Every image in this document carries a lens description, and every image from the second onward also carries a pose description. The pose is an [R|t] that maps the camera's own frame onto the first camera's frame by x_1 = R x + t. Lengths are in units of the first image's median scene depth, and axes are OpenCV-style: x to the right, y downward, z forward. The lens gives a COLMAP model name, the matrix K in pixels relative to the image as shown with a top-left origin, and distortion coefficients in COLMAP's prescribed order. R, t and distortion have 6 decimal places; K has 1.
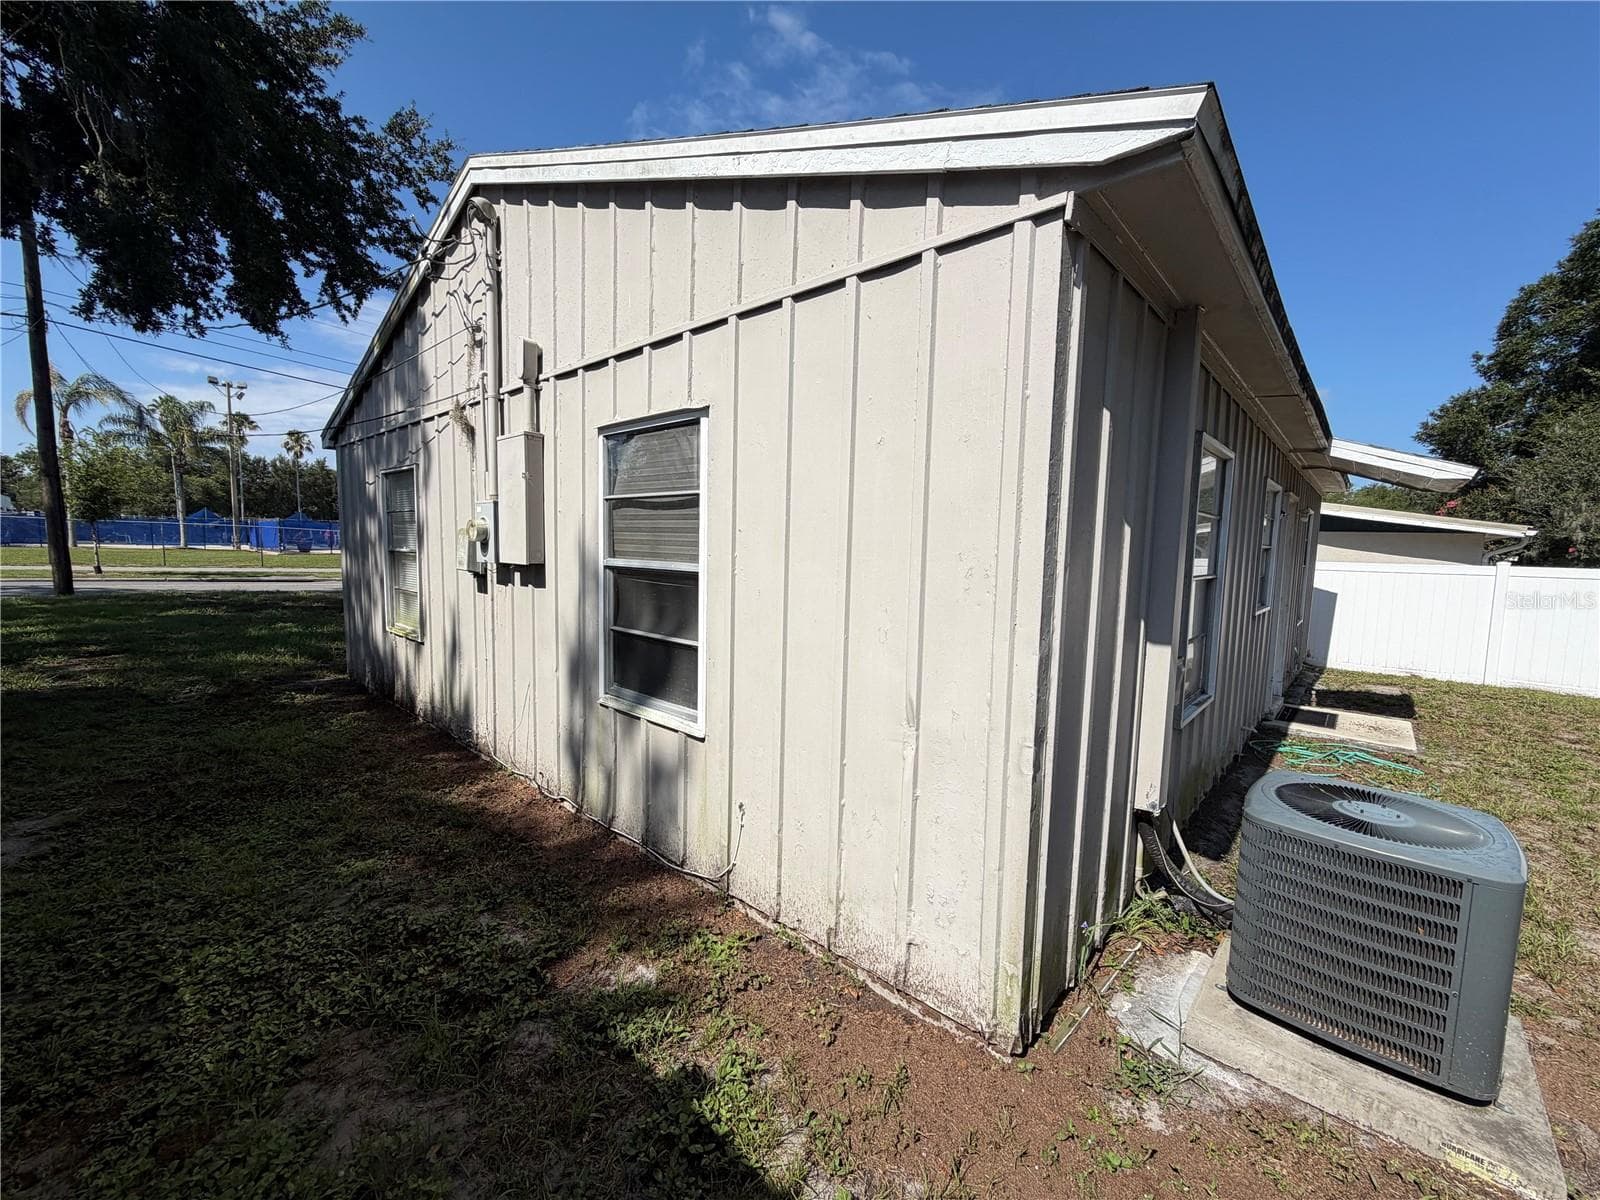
lens RADIAL K [[641.6, 0, 767.5], [0, 641.6, 582.0], [0, 0, 1]] dist [-0.000606, -0.000082]
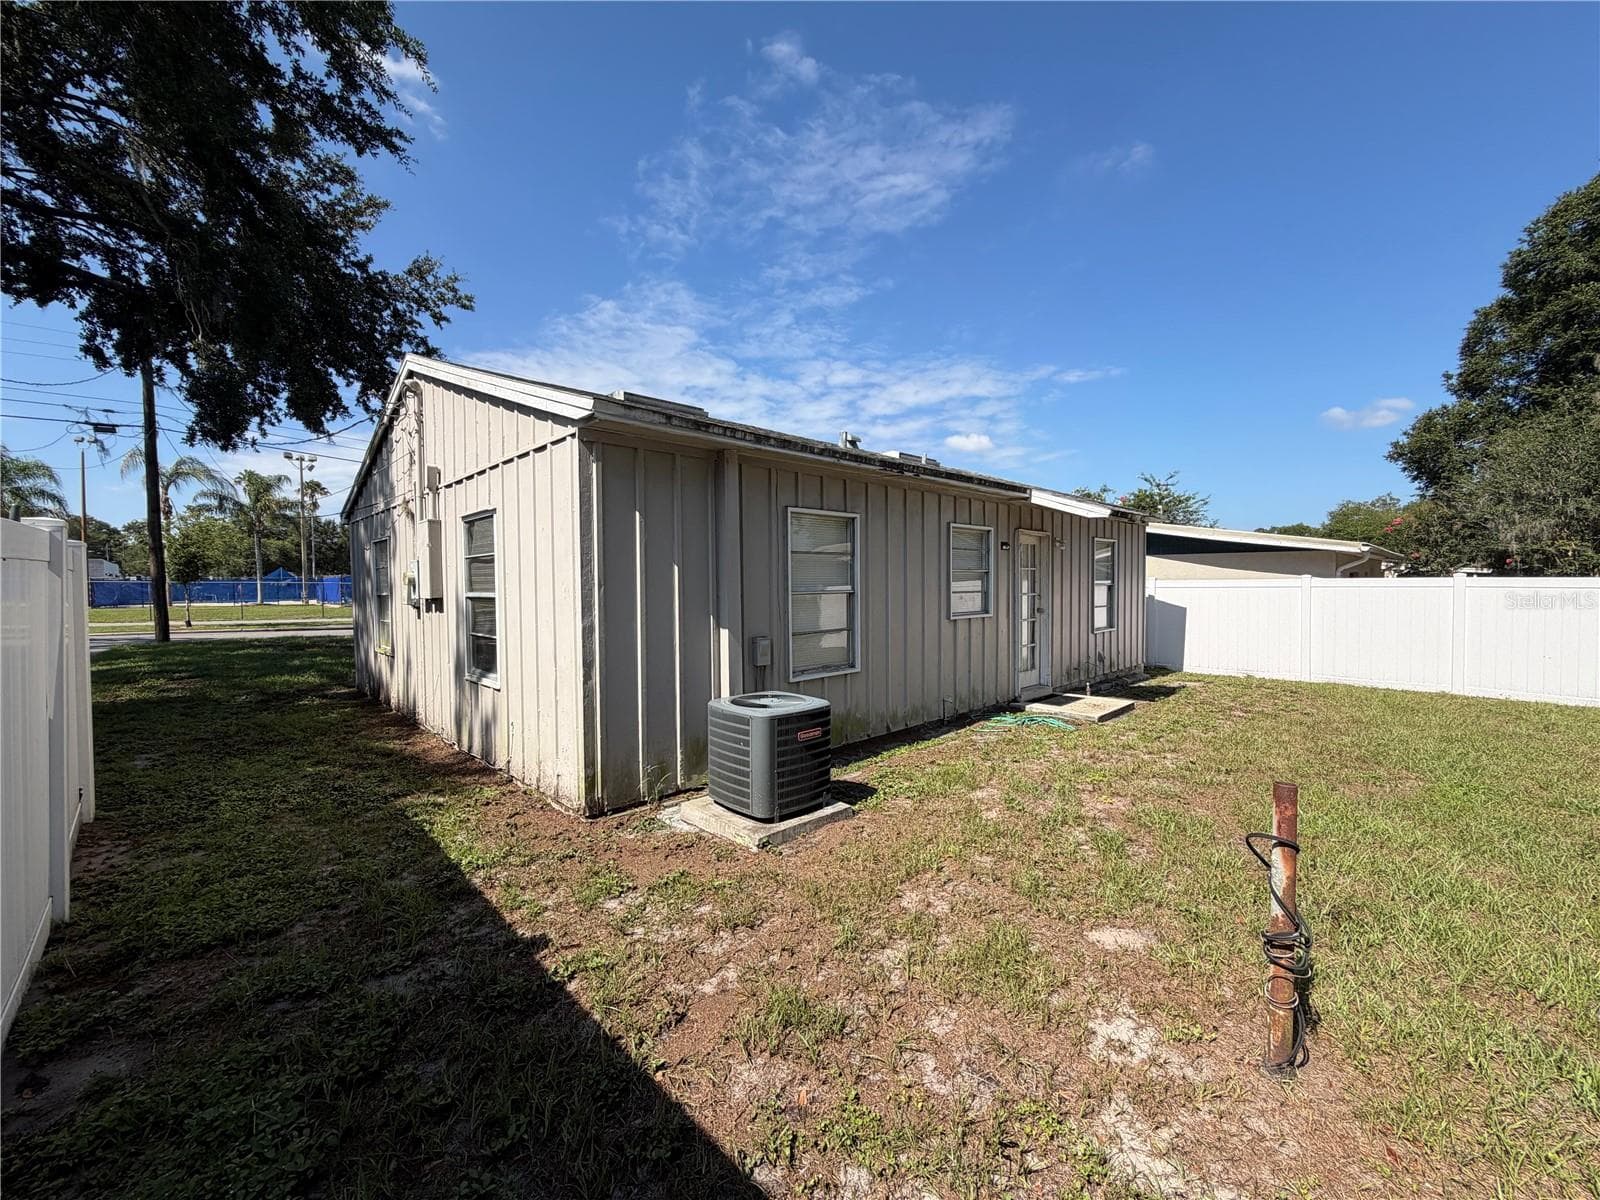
lens RADIAL K [[681.5, 0, 803.4], [0, 681.5, 584.3], [0, 0, 1]] dist [-0.001966, -0.000508]
pose [[0.996943, -0.034730, -0.069988, 0.394552], [0.030619, 0.997789, -0.058983, 0.038297], [0.071882, 0.056659, 0.995803, -0.378920]]
